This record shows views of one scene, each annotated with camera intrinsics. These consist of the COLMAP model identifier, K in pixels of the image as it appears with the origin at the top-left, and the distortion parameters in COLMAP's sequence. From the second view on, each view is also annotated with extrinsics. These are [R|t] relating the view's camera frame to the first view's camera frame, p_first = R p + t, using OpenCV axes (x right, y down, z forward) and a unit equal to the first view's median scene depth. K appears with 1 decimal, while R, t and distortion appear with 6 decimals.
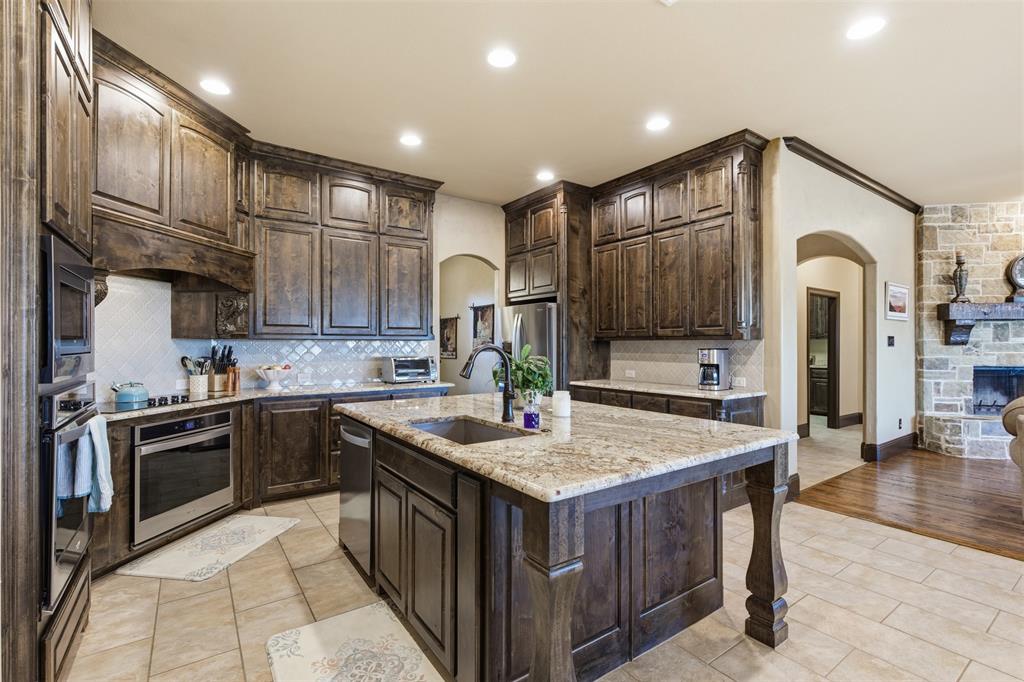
lens RADIAL K [[462.6, 0, 512.0], [0, 462.6, 341.0], [0, 0, 1]] dist [0.001228, 0.000346]
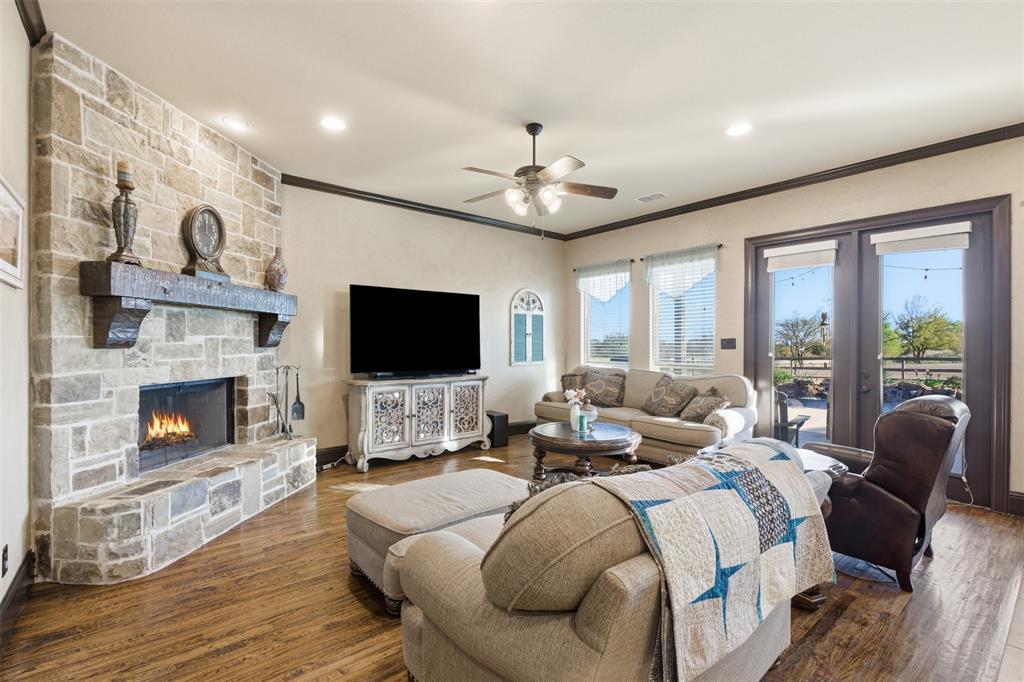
lens RADIAL K [[458.0, 0, 507.9], [0, 458.0, 345.3], [0, 0, 1]] dist [0.000941, -0.000486]
pose [[-0.066920, -0.003772, 0.997751, 0.430190], [-0.008761, 0.999957, 0.003193, 0.000522], [-0.997720, -0.008528, -0.066950, 0.603553]]
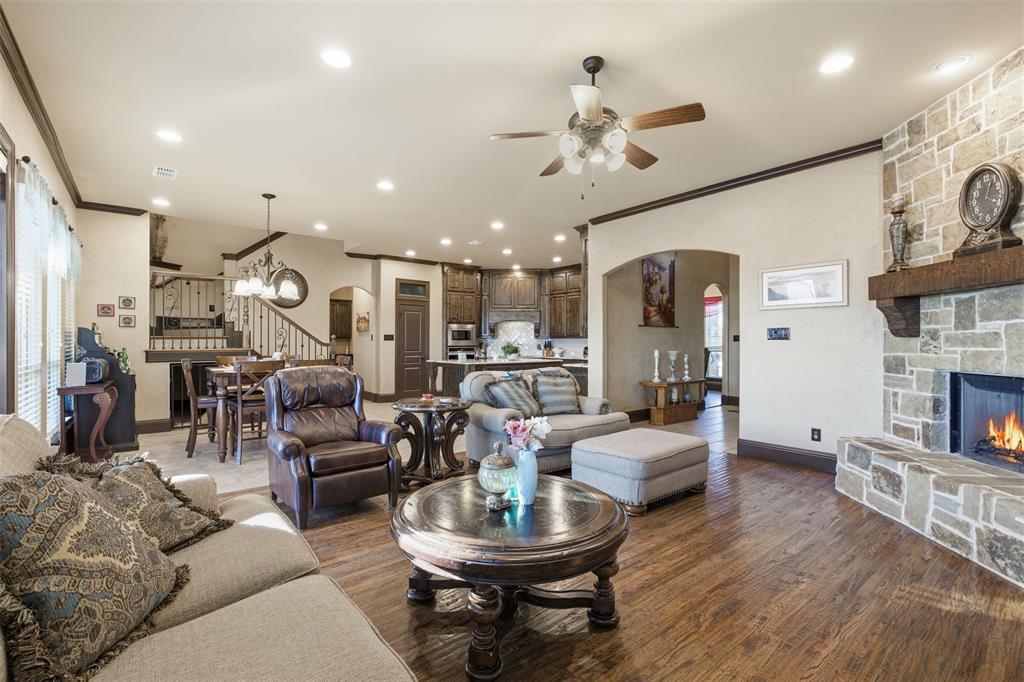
lens RADIAL K [[462.6, 0, 512.0], [0, 462.6, 341.0], [0, 0, 1]] dist [0.001228, 0.000346]
pose [[0.074894, -0.002900, -0.997187, 1.560039], [0.004083, 0.999988, -0.002602, 0.014273], [0.997183, -0.003877, 0.074905, 0.397850]]
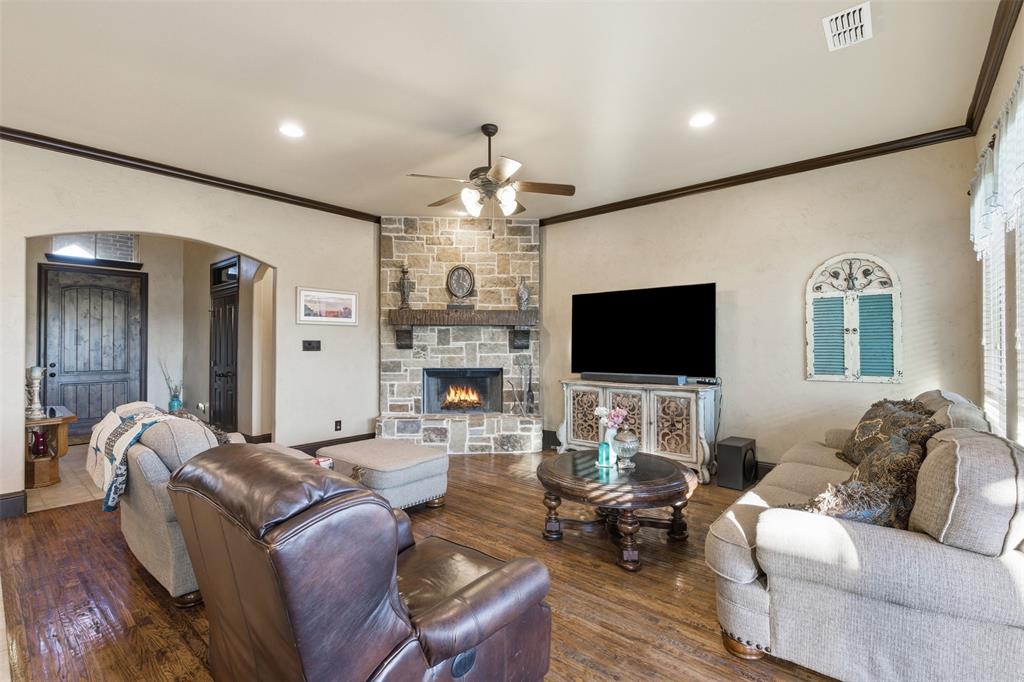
lens RADIAL K [[462.6, 0, 512.0], [0, 462.6, 341.0], [0, 0, 1]] dist [0.001228, 0.000346]
pose [[0.966769, 0.001673, 0.255648, 0.920766], [-0.000383, 0.999987, -0.005095, -0.003686], [-0.255653, 0.004827, 0.966757, -0.087948]]
